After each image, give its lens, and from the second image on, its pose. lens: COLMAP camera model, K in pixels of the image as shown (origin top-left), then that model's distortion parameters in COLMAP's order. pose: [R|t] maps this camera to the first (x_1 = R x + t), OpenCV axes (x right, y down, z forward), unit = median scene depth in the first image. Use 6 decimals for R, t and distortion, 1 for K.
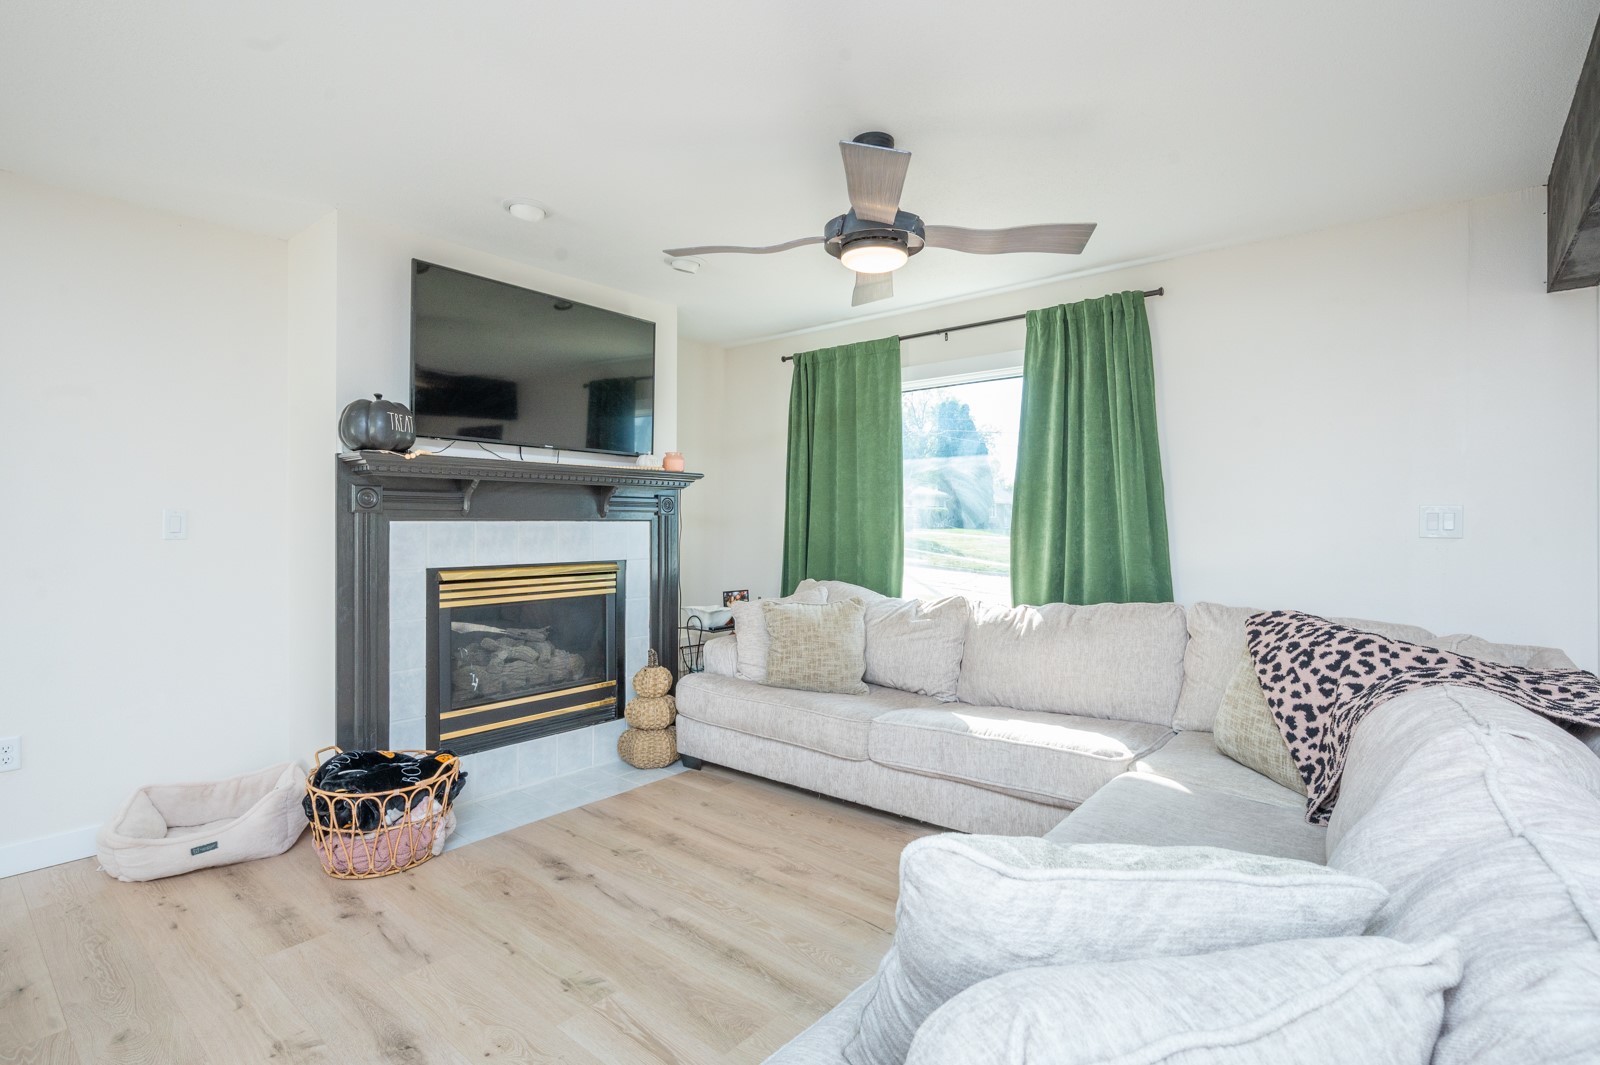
lens RADIAL K [[771.5, 0, 797.9], [0, 771.5, 524.1], [0, 0, 1]] dist [-0.000495, -0.000178]
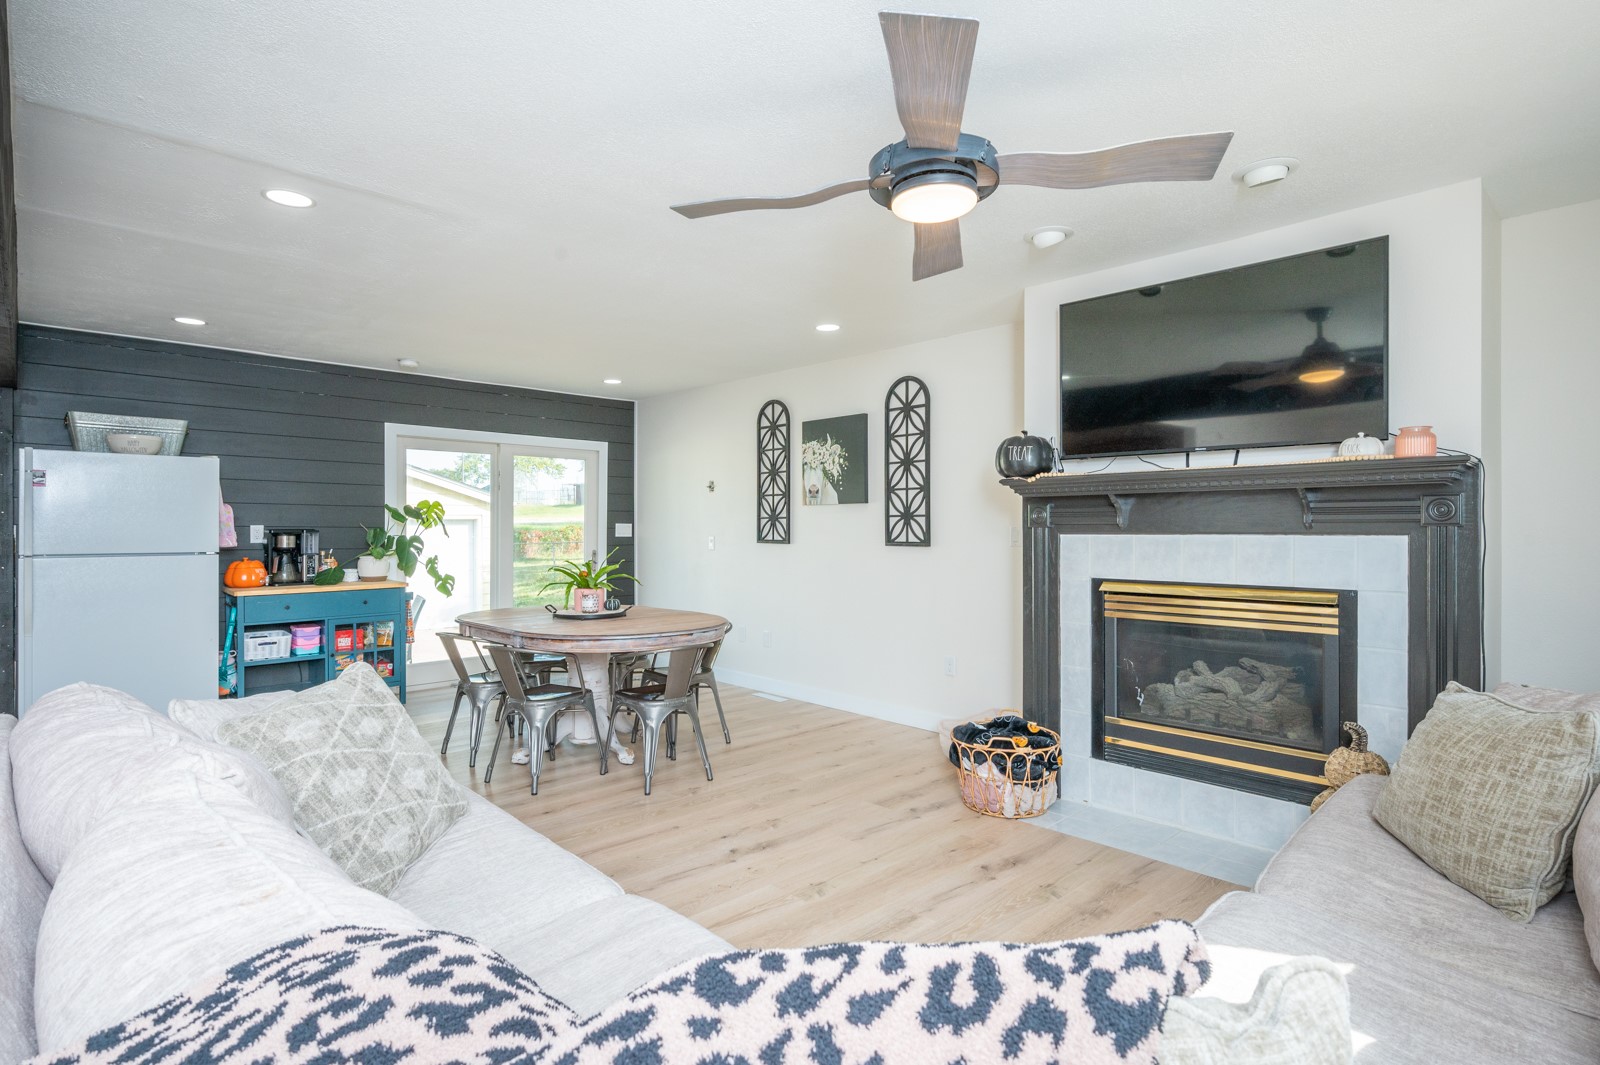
lens RADIAL K [[798.2, 0, 800.0], [0, 798.2, 532.5], [0, 0, 1]] dist [0.000973, 0.000193]
pose [[-0.117529, 0.001105, -0.993069, 0.715431], [-0.002599, 0.999996, 0.001421, -0.007816], [0.993066, 0.002748, -0.117525, 0.752404]]
